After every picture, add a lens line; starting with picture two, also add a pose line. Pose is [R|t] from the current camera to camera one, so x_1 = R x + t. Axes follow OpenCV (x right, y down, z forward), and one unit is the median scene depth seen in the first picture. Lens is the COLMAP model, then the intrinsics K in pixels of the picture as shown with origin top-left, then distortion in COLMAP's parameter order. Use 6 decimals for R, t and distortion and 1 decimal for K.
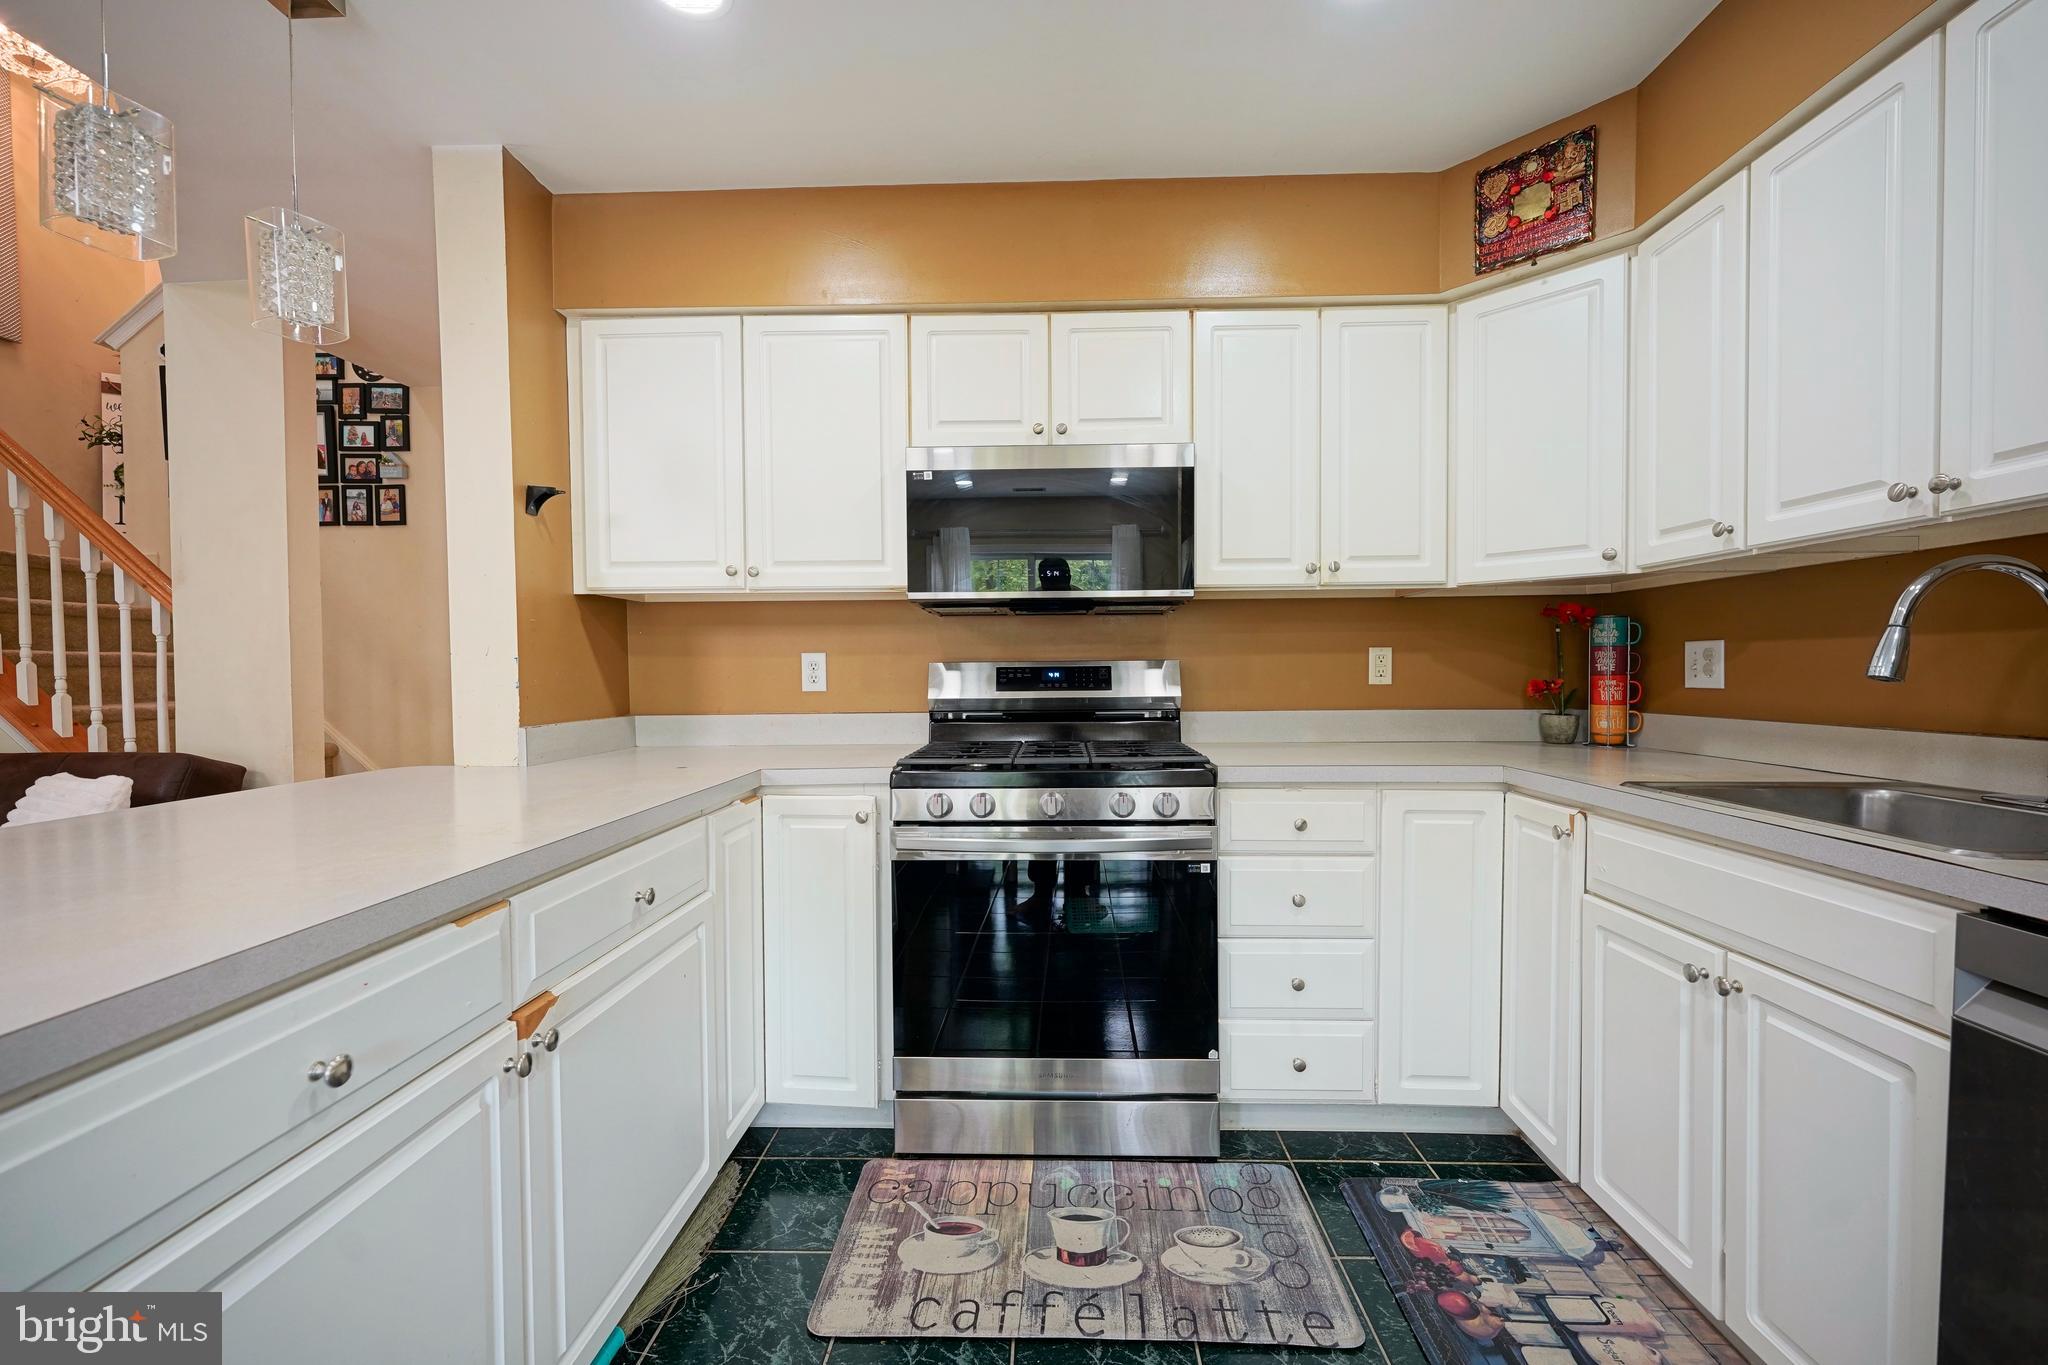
lens RADIAL K [[821.2, 0, 1025.9], [0, 821.2, 685.8], [0, 0, 1]] dist [0.002039, -0.000345]
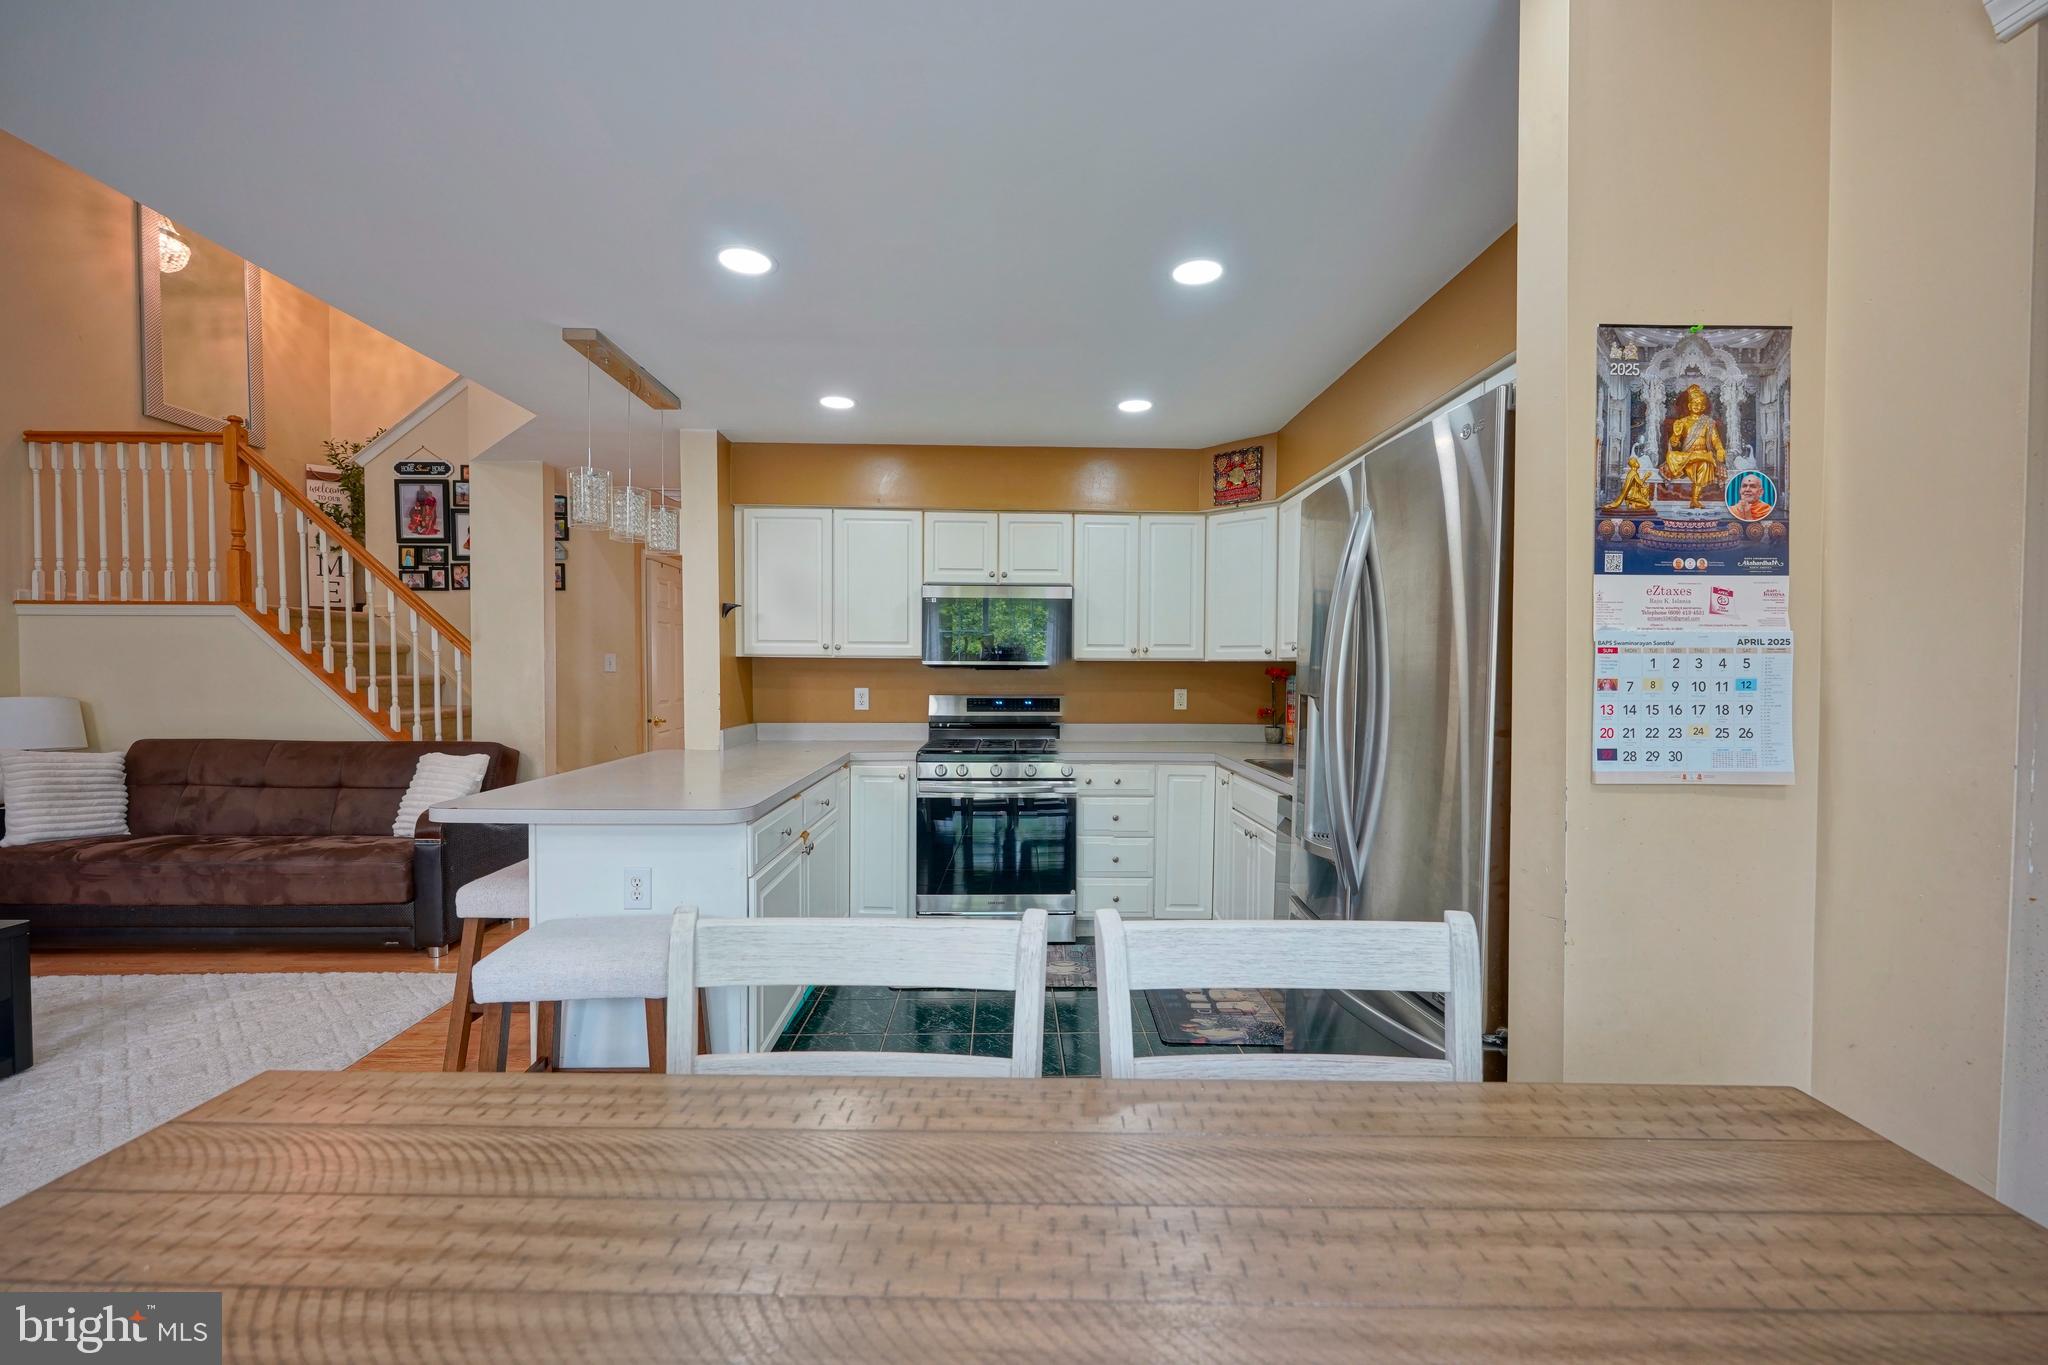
lens RADIAL K [[821.2, 0, 1014.7], [0, 821.2, 684.3], [0, 0, 1]] dist [0.002039, -0.000345]
pose [[0.998774, 0.012568, 0.047889, -0.019881], [-0.012512, 0.999921, -0.001467, -0.057655], [-0.047904, 0.000866, 0.998852, -0.893928]]
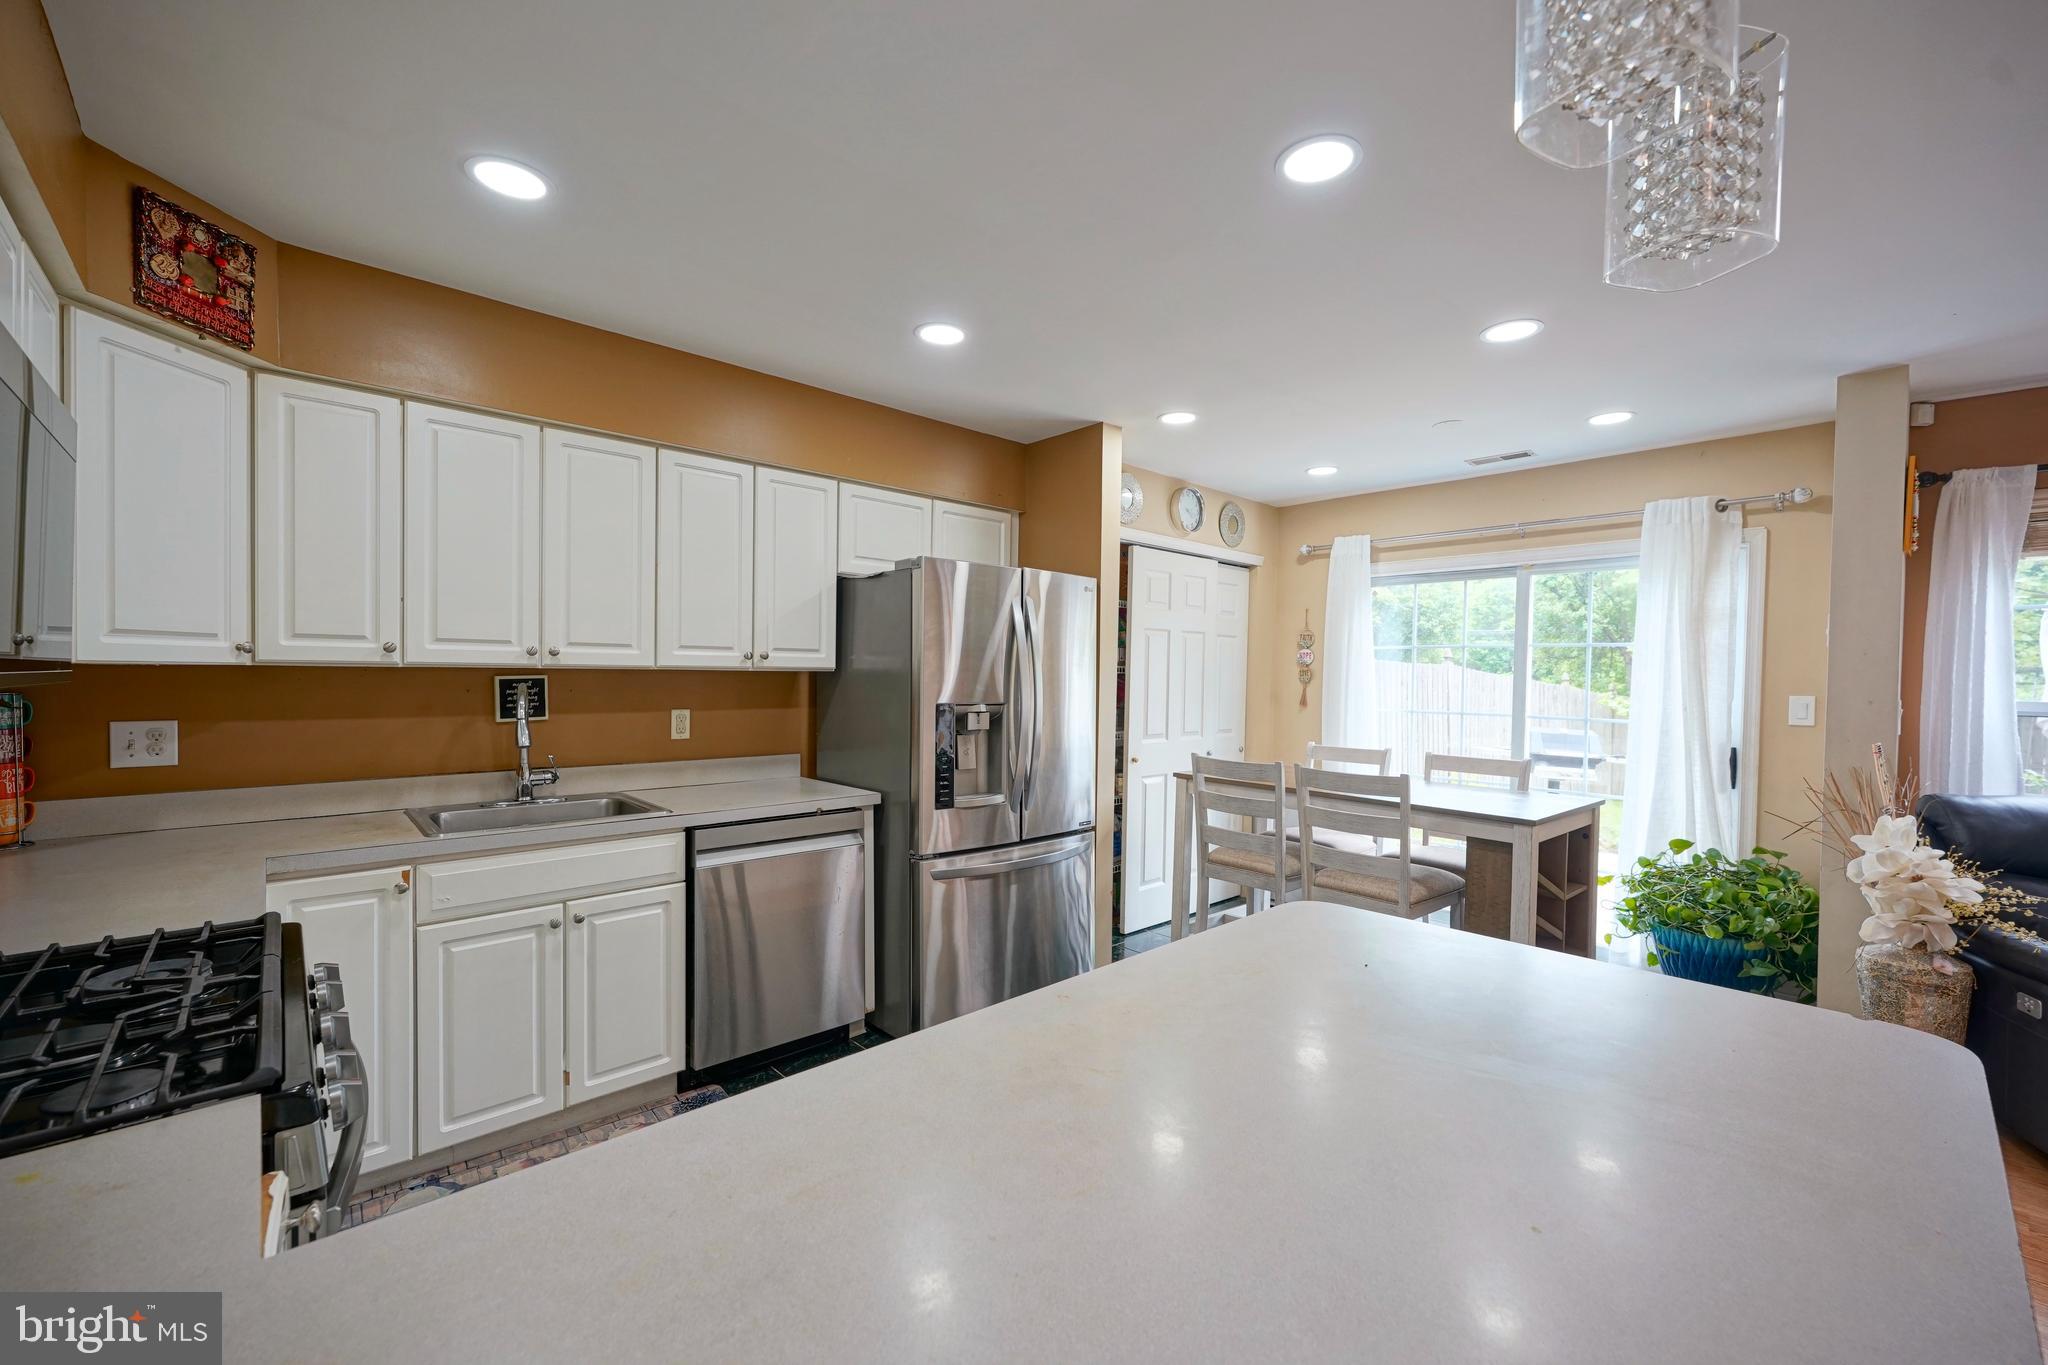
lens RADIAL K [[821.2, 0, 1022.6], [0, 821.2, 686.6], [0, 0, 1]] dist [0.002039, -0.000345]
pose [[-0.697576, -0.010425, 0.716435, -0.665338], [0.007631, 0.999729, 0.021977, -0.107929], [-0.716470, 0.020798, -0.697308, 0.888913]]
